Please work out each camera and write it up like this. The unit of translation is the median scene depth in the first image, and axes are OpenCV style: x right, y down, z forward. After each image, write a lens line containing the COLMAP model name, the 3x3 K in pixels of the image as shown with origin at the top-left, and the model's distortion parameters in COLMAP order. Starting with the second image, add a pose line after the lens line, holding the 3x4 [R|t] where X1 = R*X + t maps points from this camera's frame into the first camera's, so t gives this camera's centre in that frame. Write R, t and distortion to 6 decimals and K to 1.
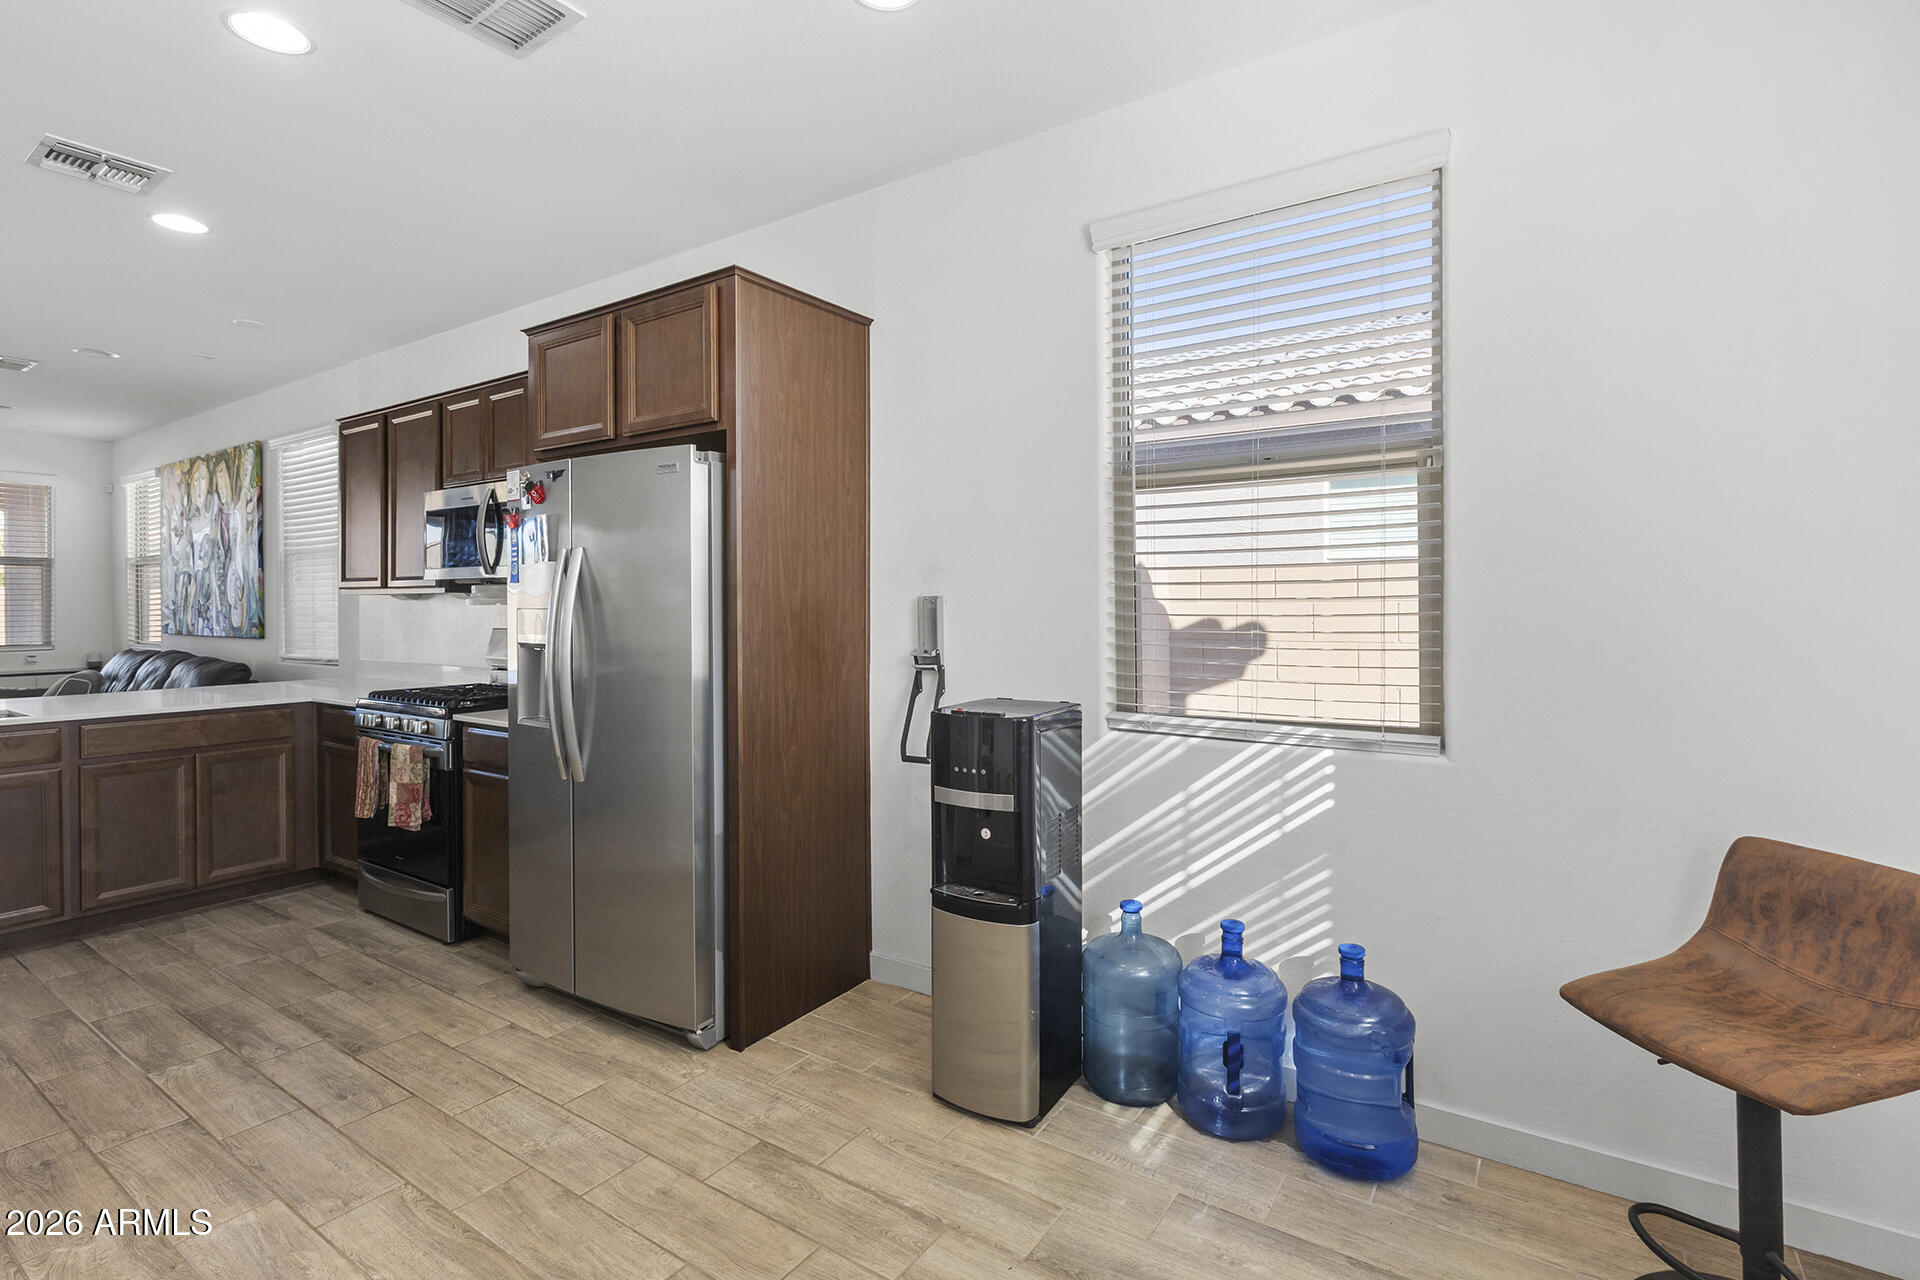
lens RADIAL K [[897.0, 0, 964.4], [0, 897.0, 606.5], [0, 0, 1]] dist [0.001967, -0.000242]
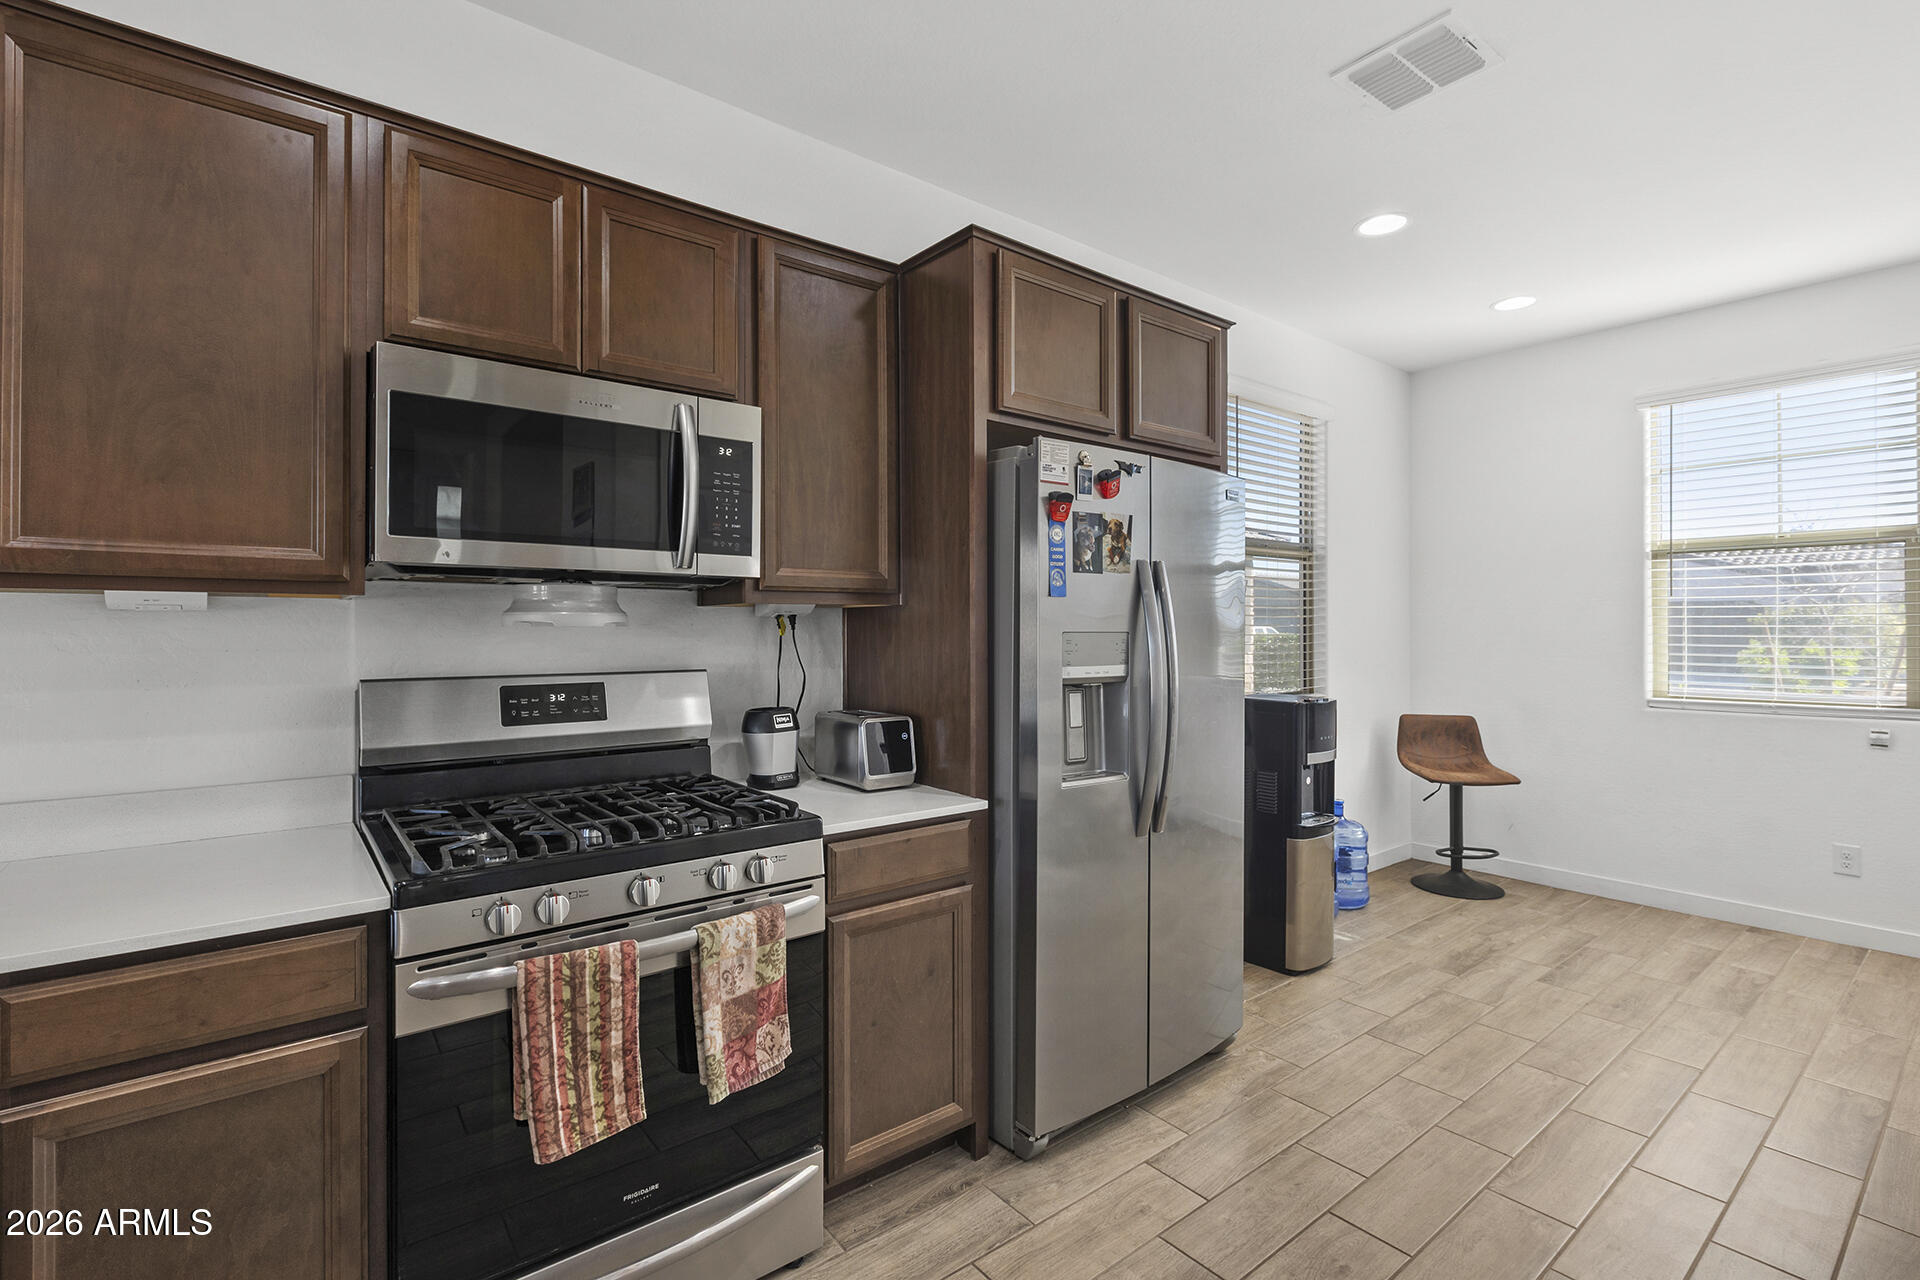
lens RADIAL K [[874.0, 0, 950.5], [0, 874.0, 623.7], [0, 0, 1]] dist [0.000292, -0.000628]
pose [[0.305497, 0.009884, 0.952142, -1.454772], [0.001451, 0.999940, -0.010846, 0.004794], [-0.952192, 0.004695, 0.305465, 1.050615]]
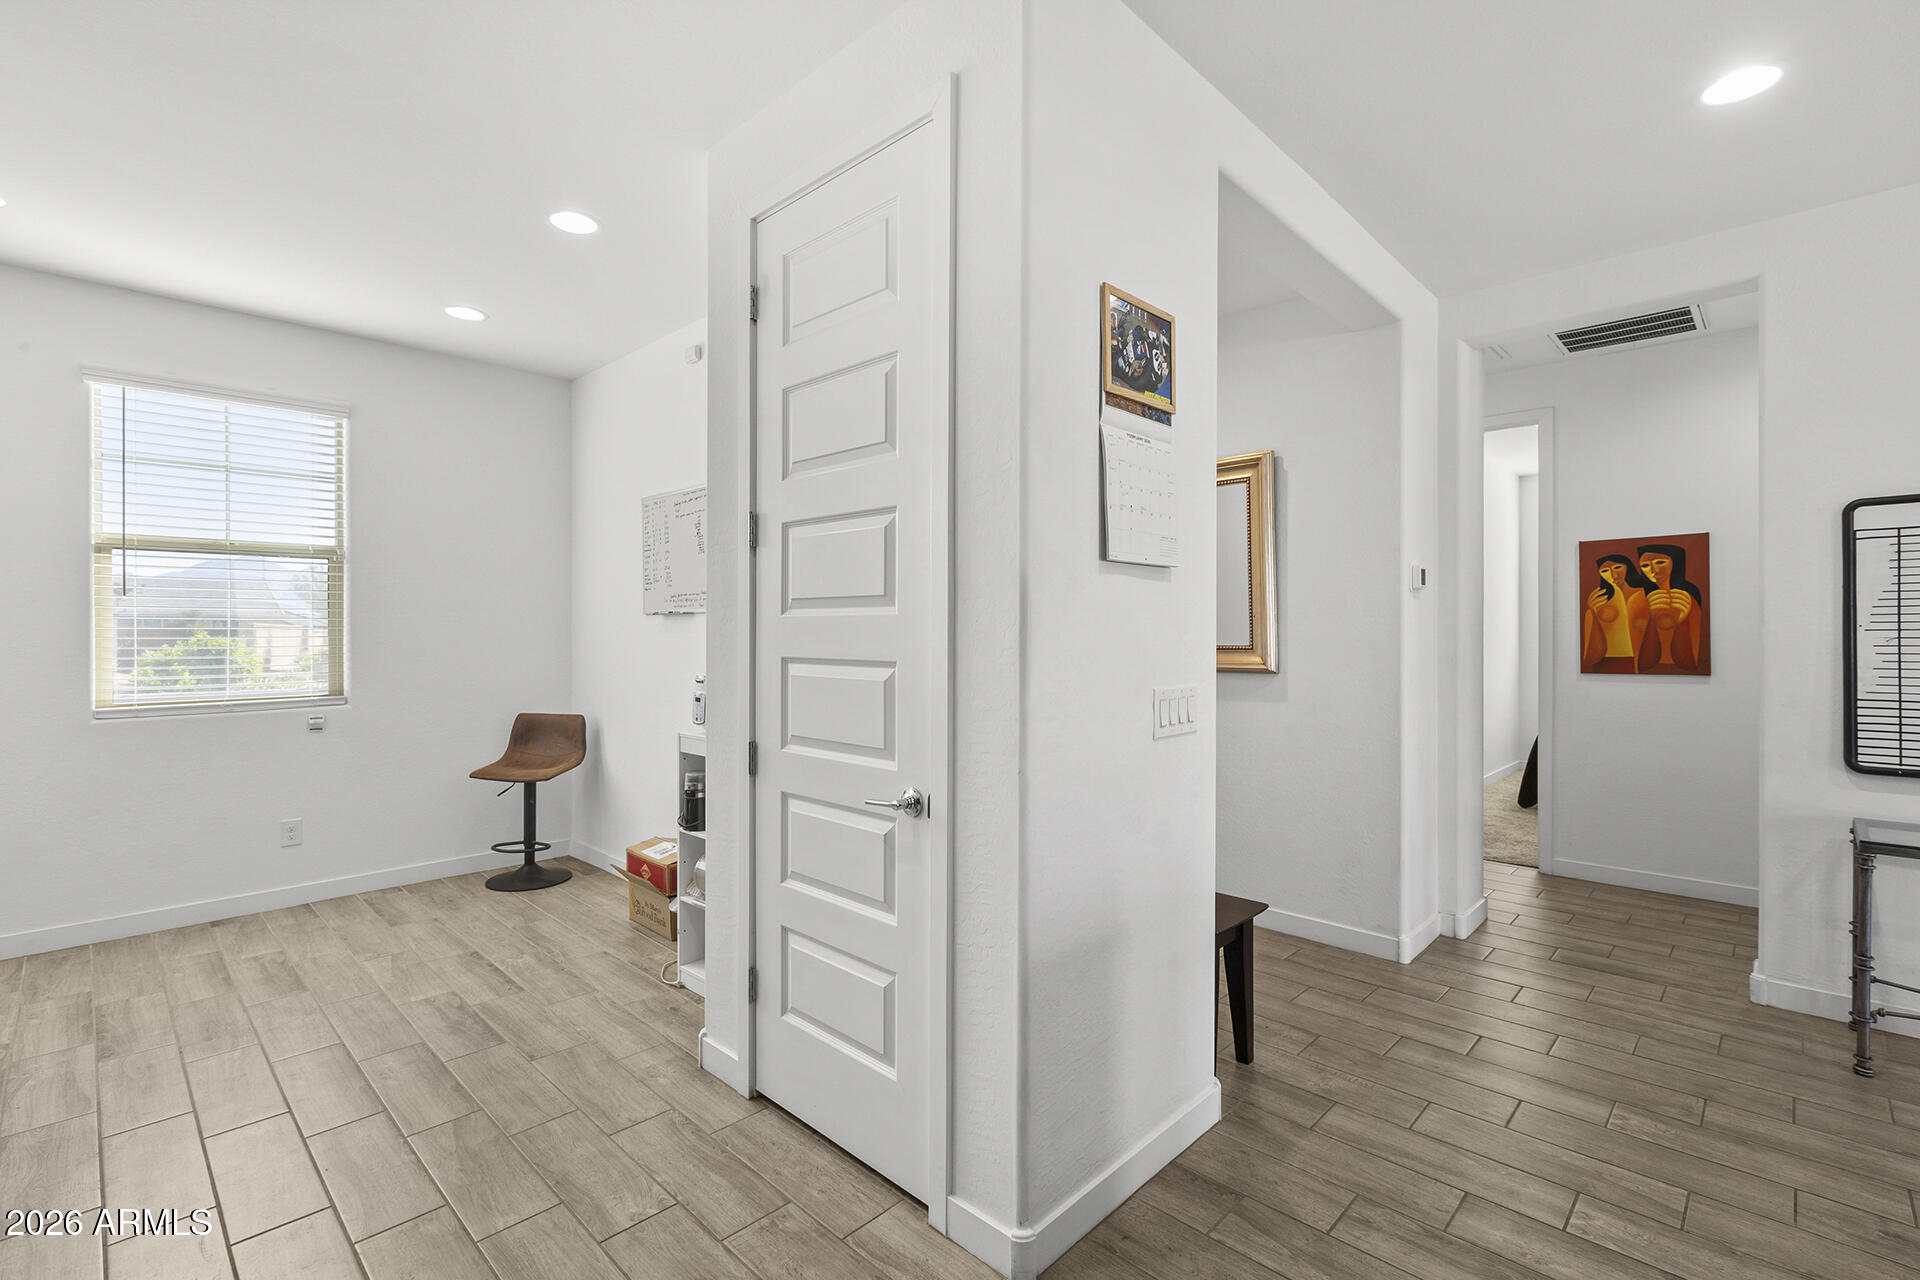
lens RADIAL K [[864.8, 0, 951.7], [0, 864.8, 630.9], [0, 0, 1]] dist [-0.001794, -0.000736]
pose [[-0.982857, 0.005346, 0.184291, -1.156041], [0.006247, 0.999971, 0.004308, 0.001004], [-0.184263, 0.005385, -0.982862, 1.456916]]
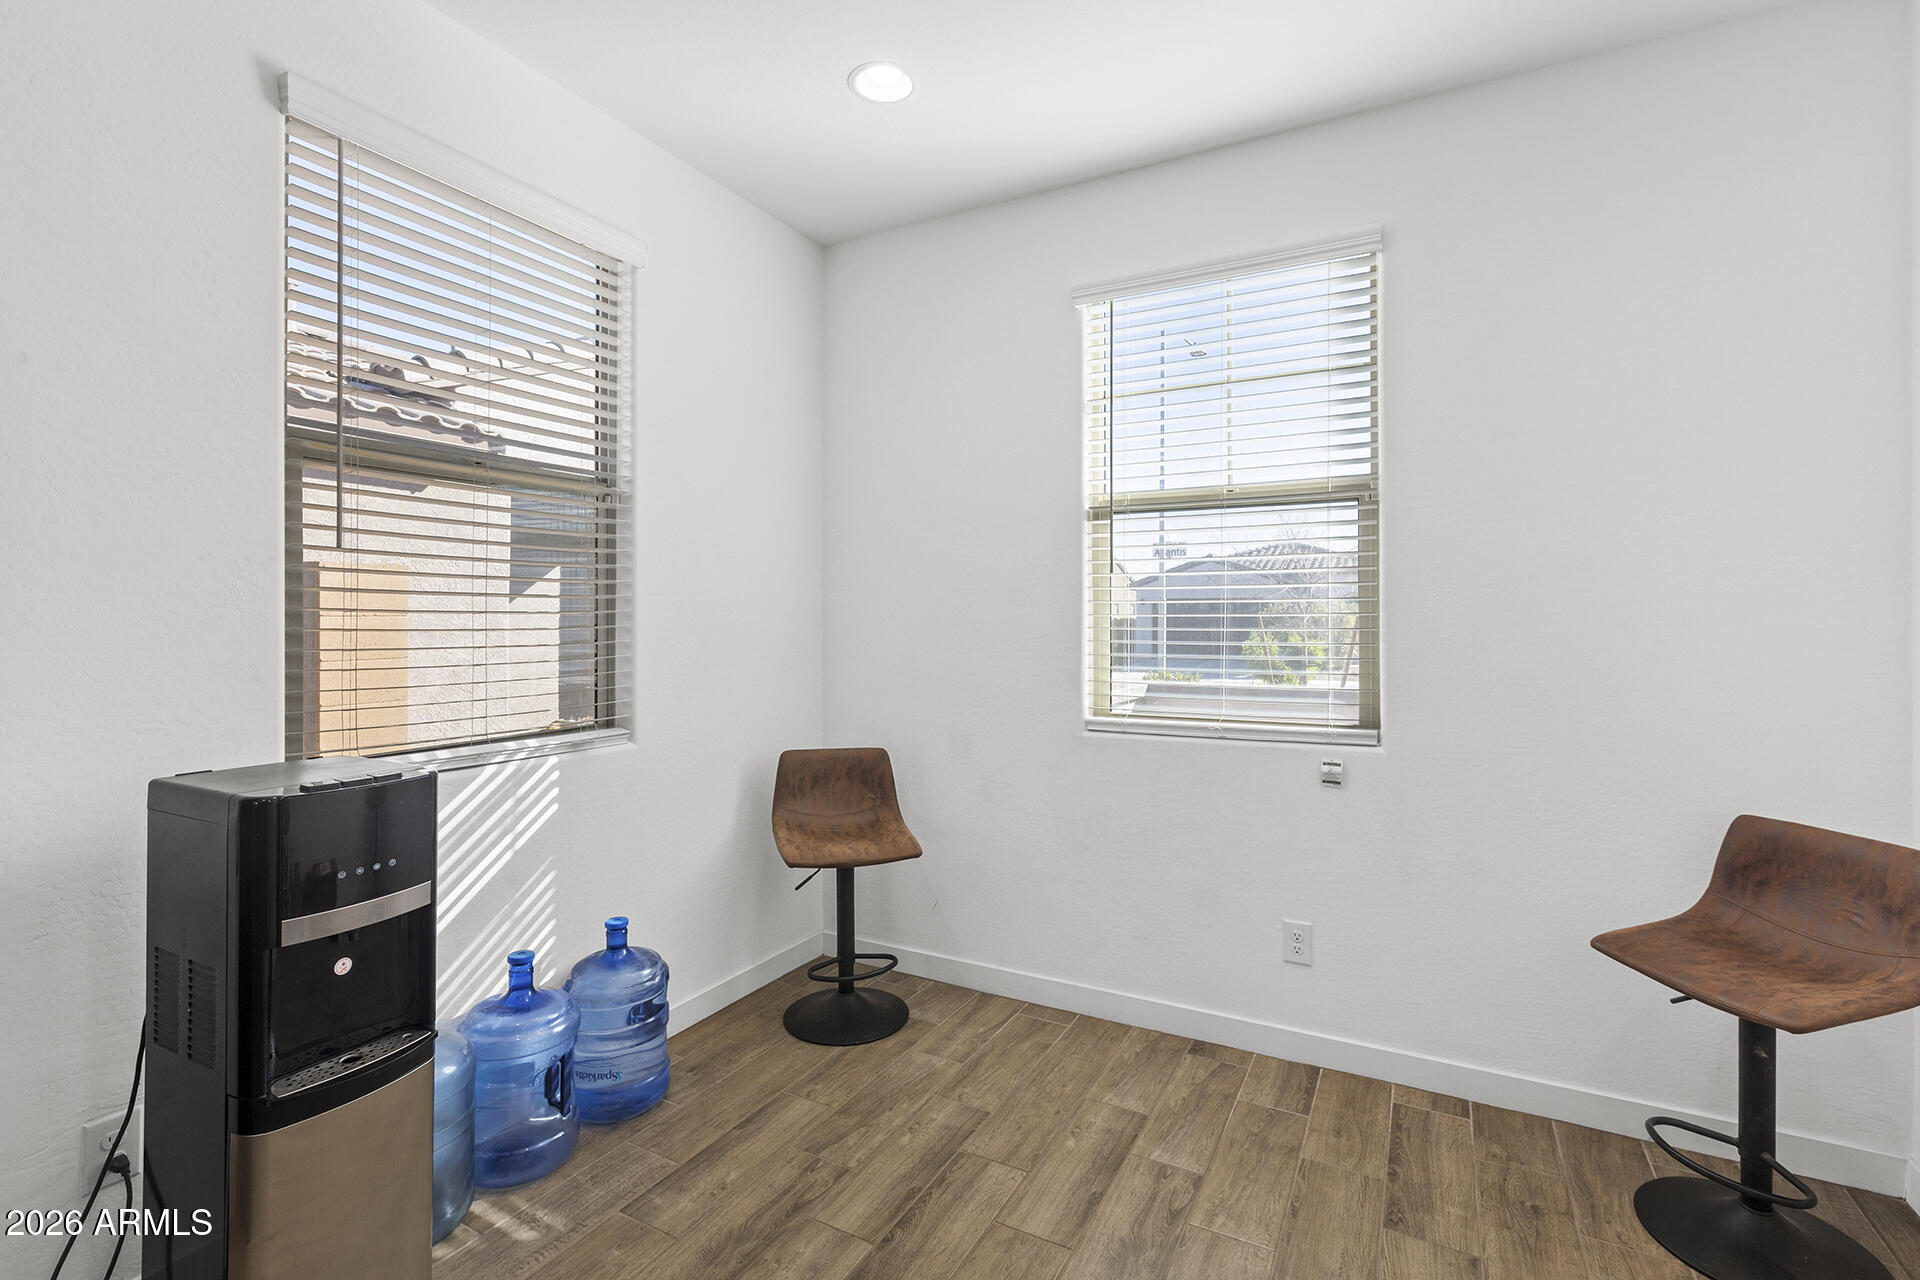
lens RADIAL K [[868.6, 0, 970.7], [0, 868.6, 616.4], [0, 0, 1]] dist [-0.000103, -0.000296]
pose [[-0.101459, 0.010394, 0.994785, -0.610200], [0.002607, 0.999945, -0.010182, 0.006356], [-0.994836, 0.001561, -0.101481, 0.570412]]
